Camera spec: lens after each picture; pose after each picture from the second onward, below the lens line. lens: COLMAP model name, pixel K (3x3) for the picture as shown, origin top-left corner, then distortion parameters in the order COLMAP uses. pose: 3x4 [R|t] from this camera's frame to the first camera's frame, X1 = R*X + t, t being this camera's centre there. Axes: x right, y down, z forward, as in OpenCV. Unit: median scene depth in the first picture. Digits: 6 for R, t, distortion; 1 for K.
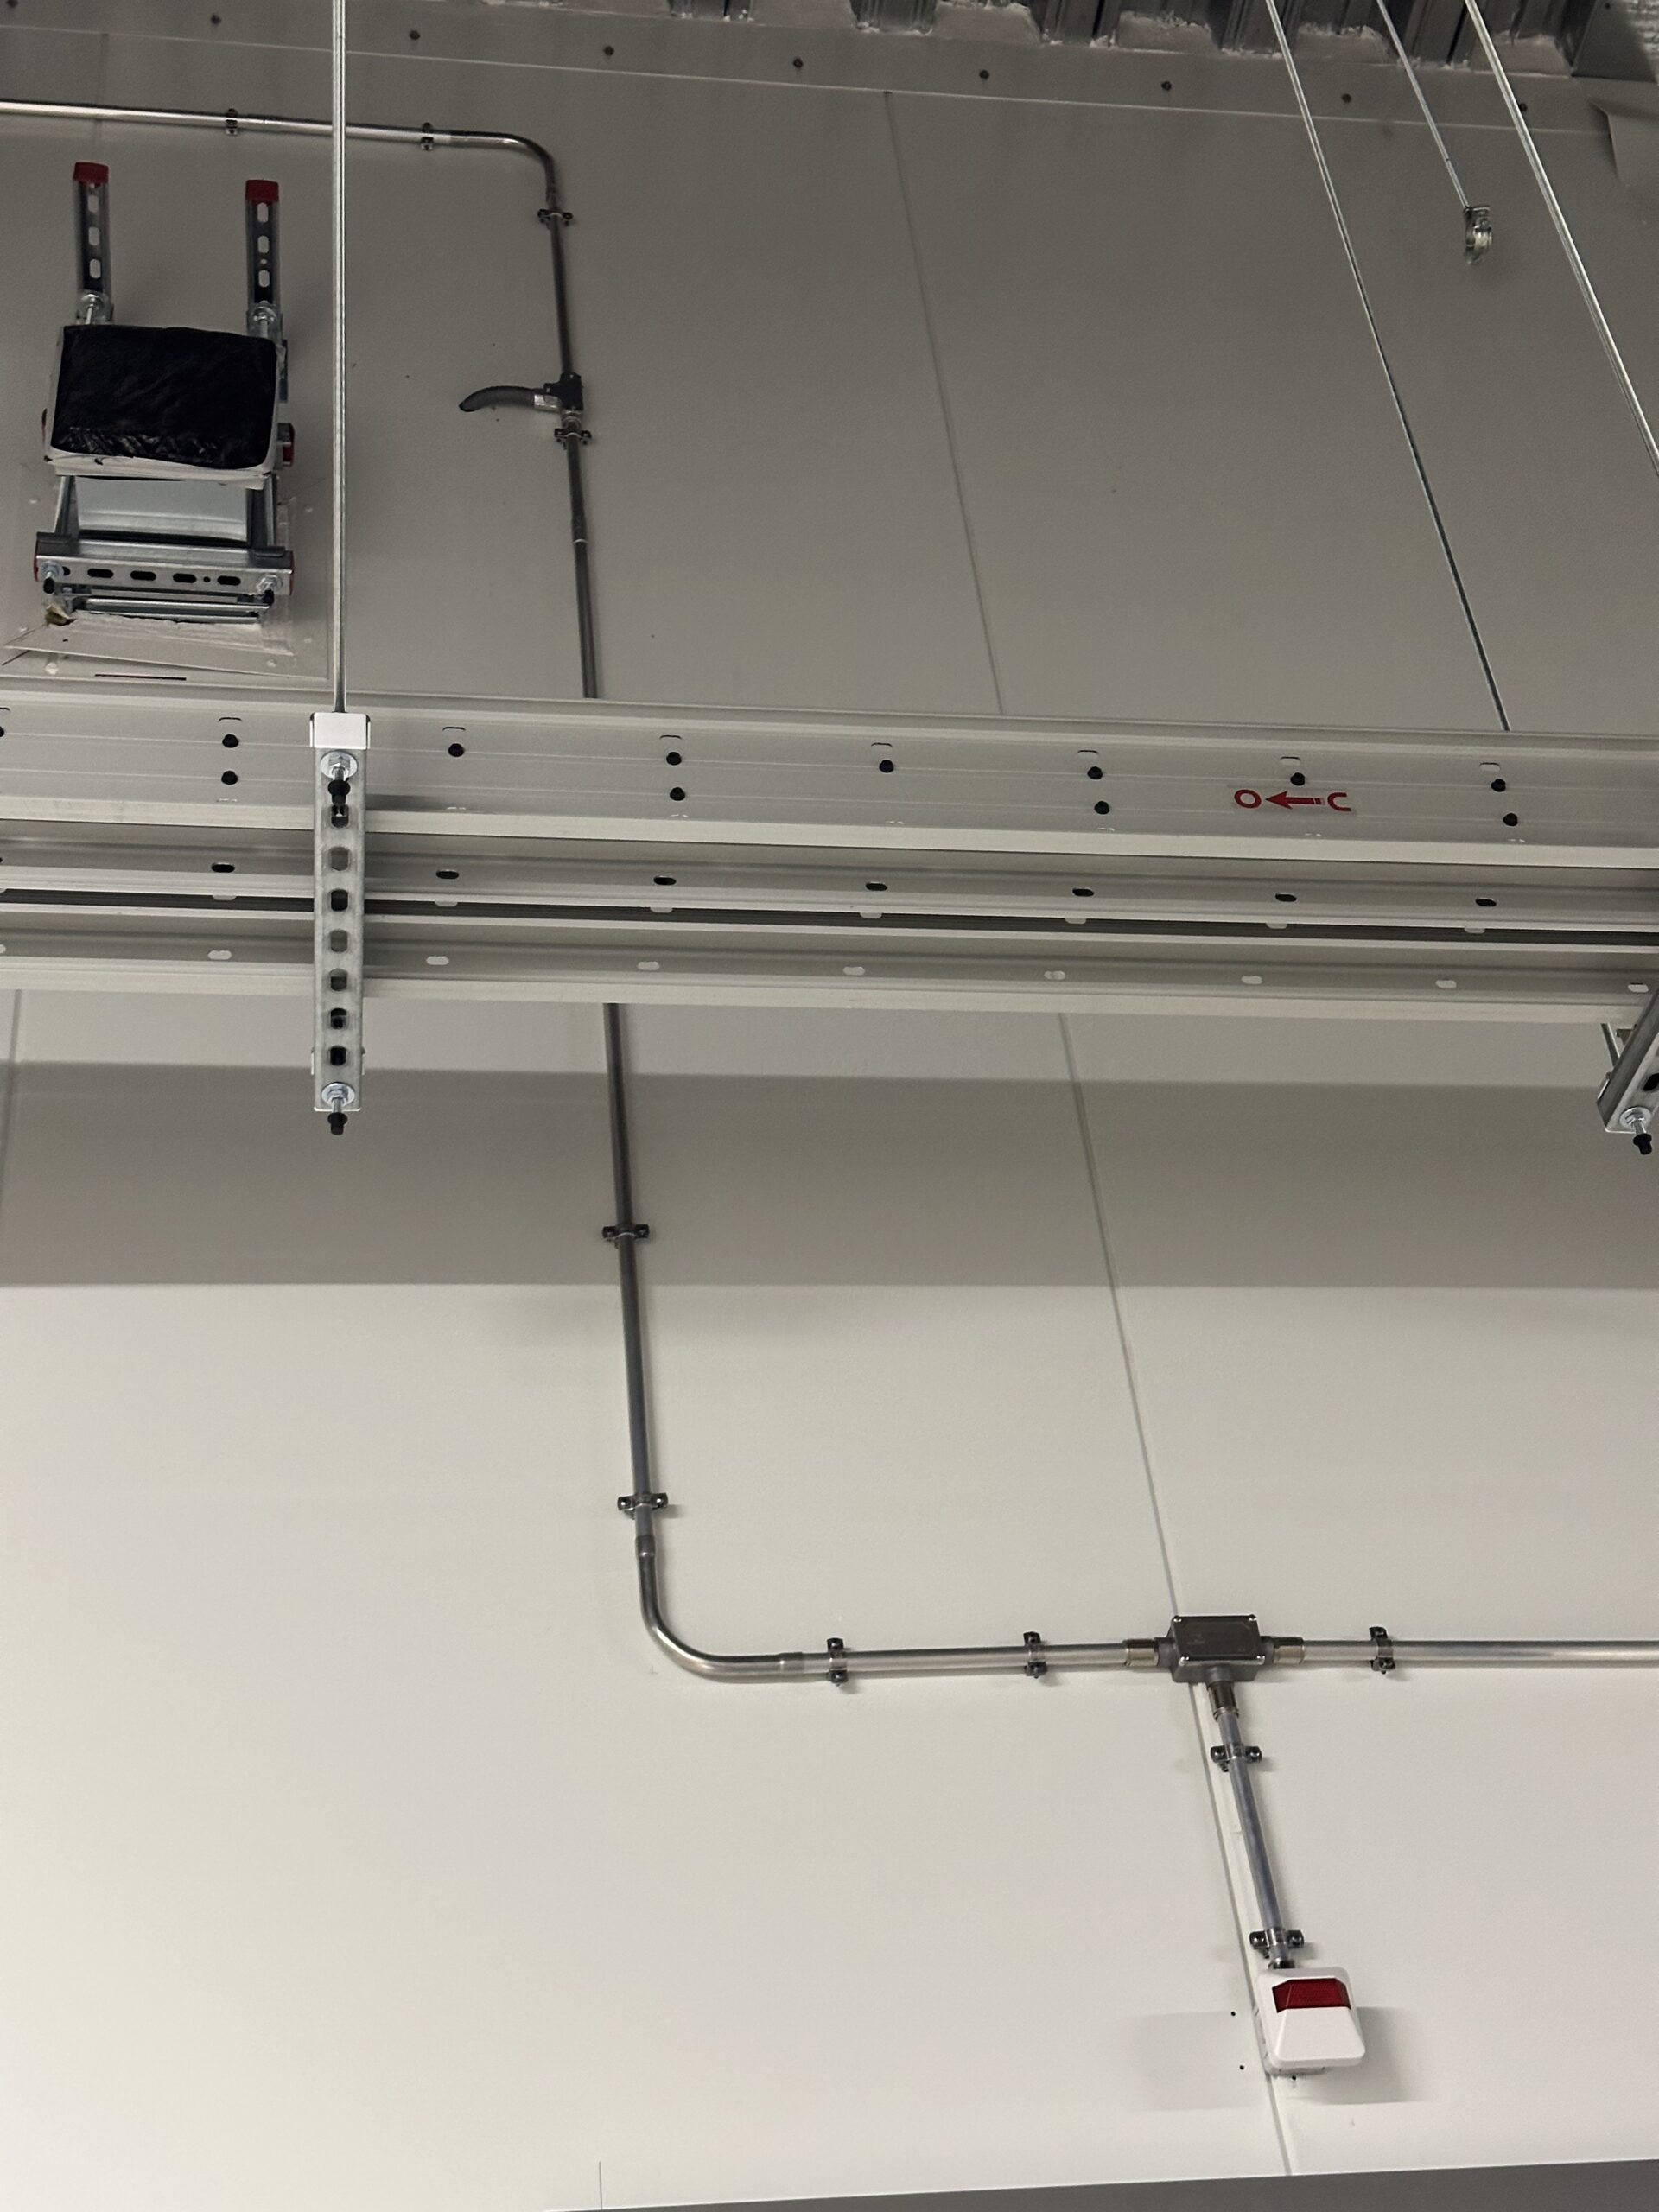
lens RADIAL K [[3114.6, 0, 835.4], [0, 3114.6, 1101.5], [0, 0, 1]] dist [0.157268, 0.000000]
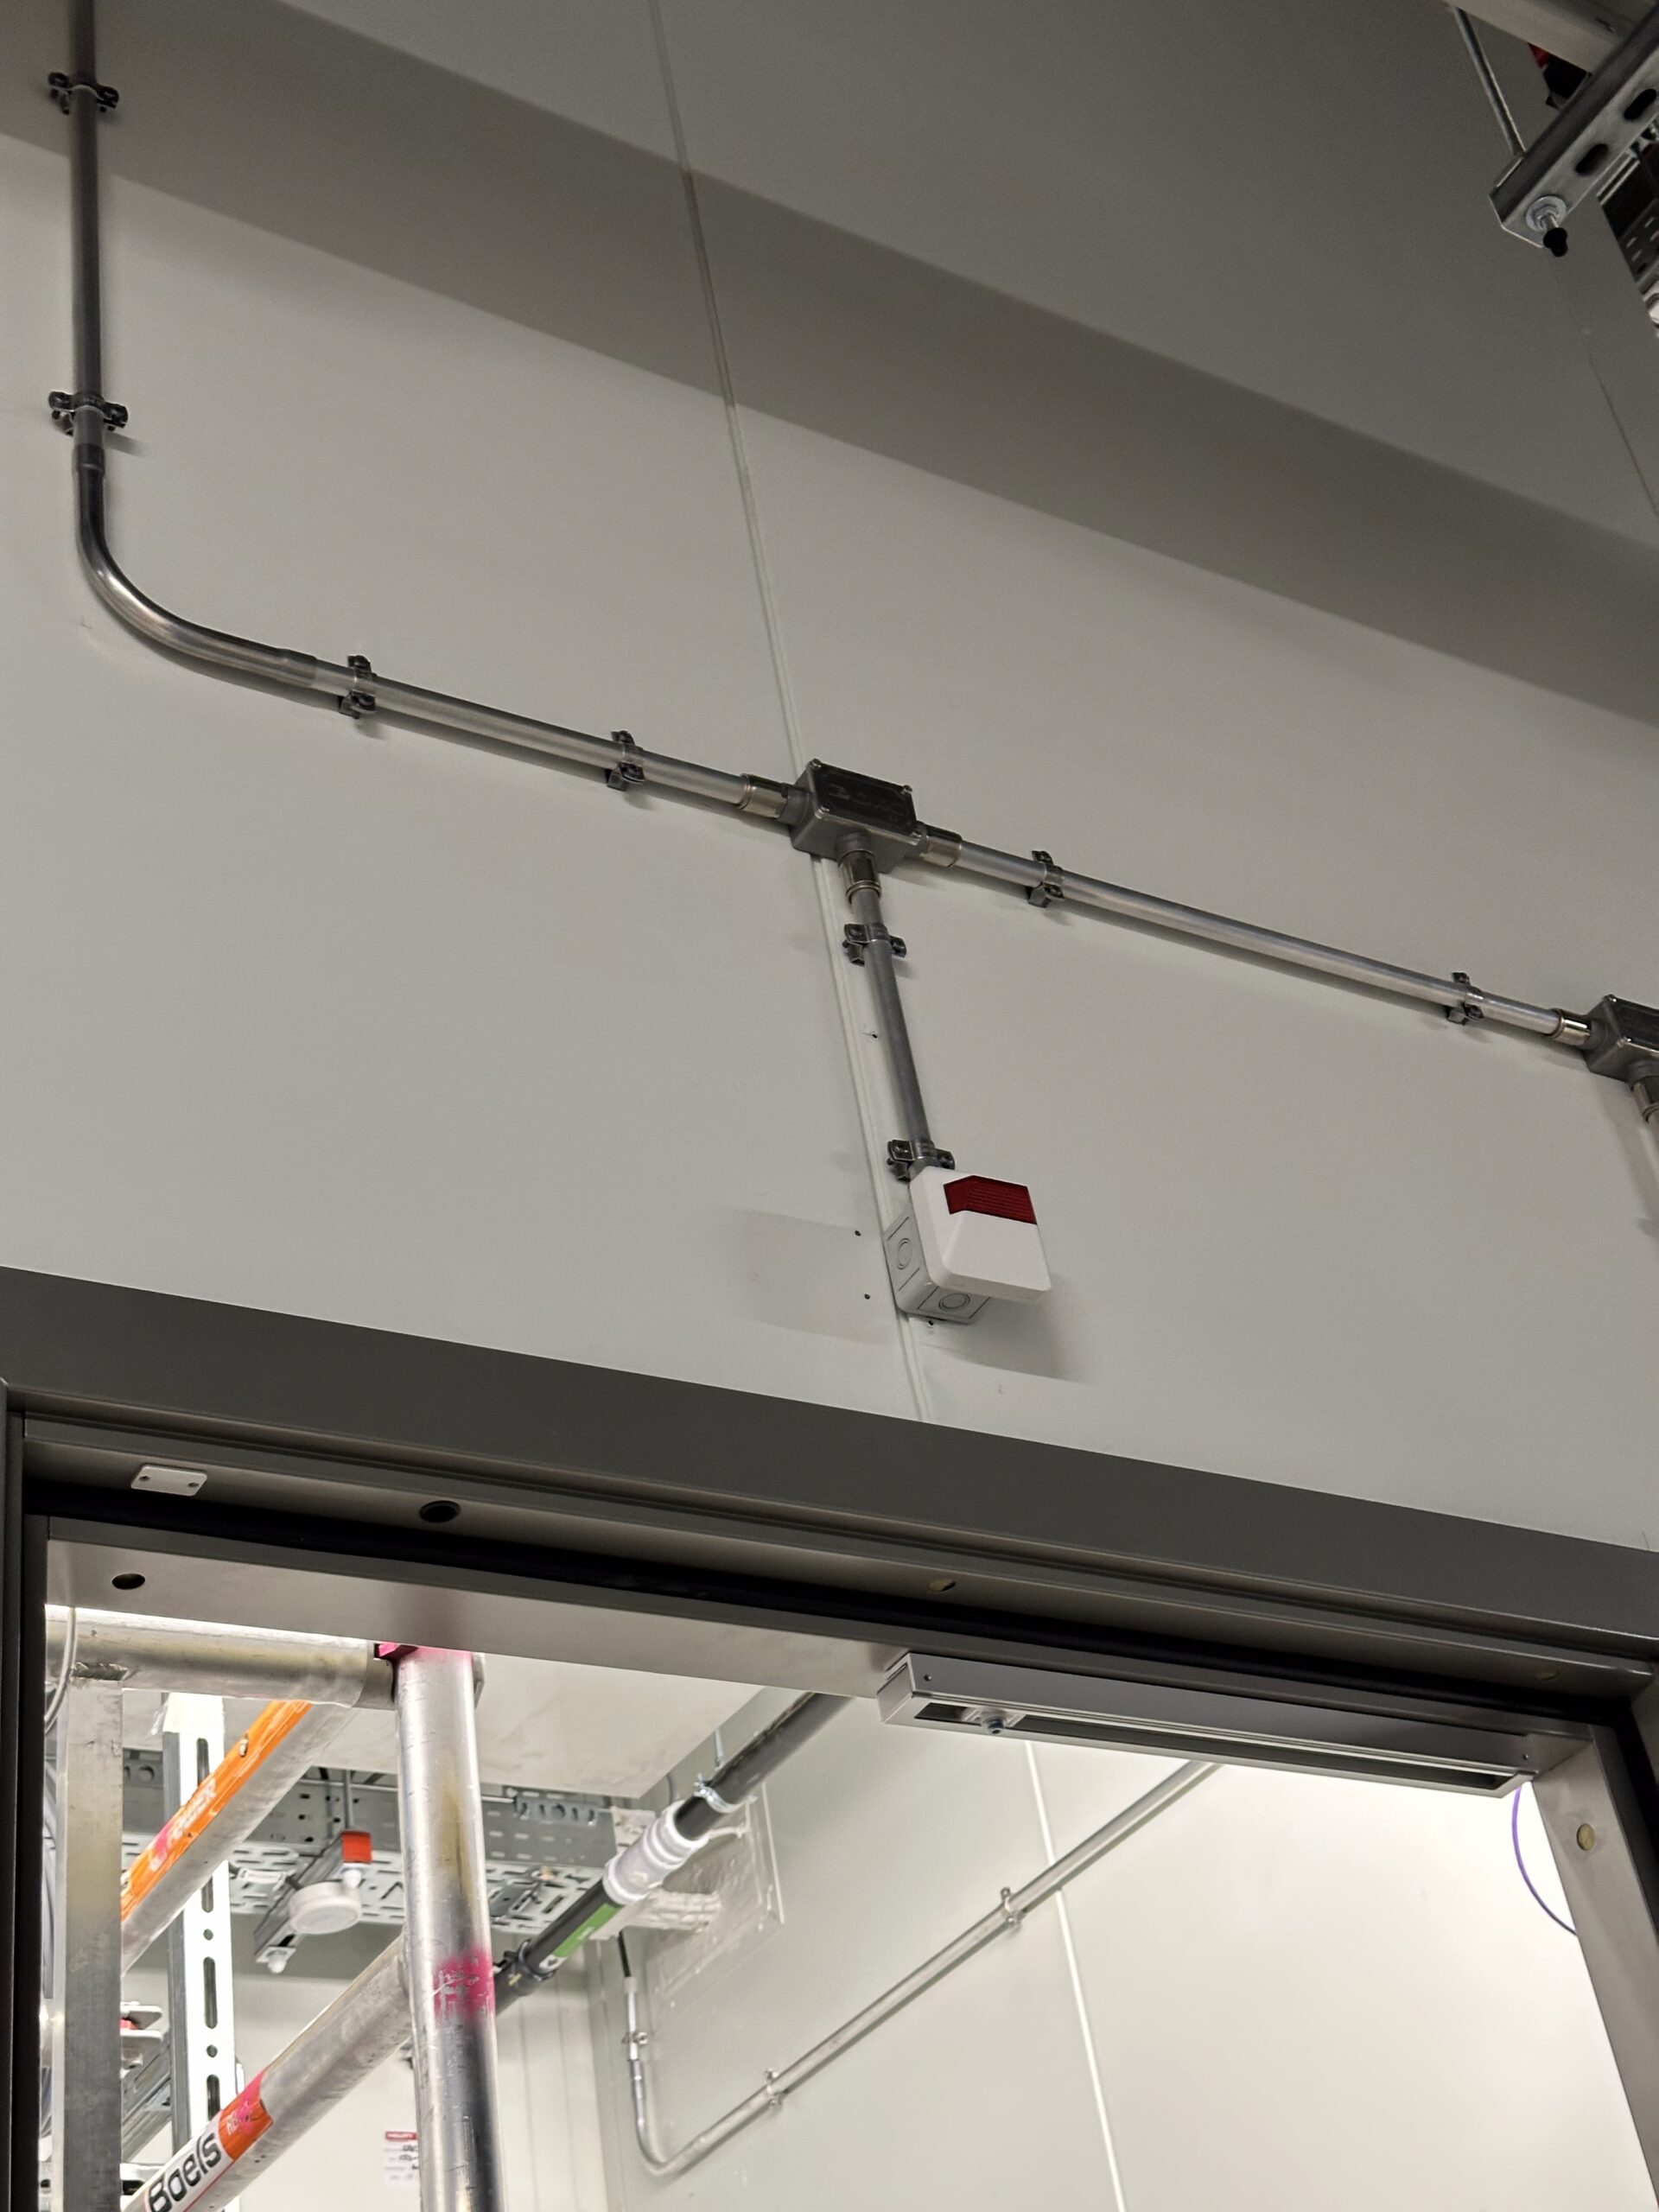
lens RADIAL K [[3114.6, 0, 828.3], [0, 3114.6, 1112.9], [0, 0, 1]] dist [0.157268, 0.000000]
pose [[0.923628, 0.198453, 0.327915, -0.108984], [-0.200038, 0.979351, -0.029259, 0.265832], [-0.326951, -0.038571, 0.944254, 0.318318]]
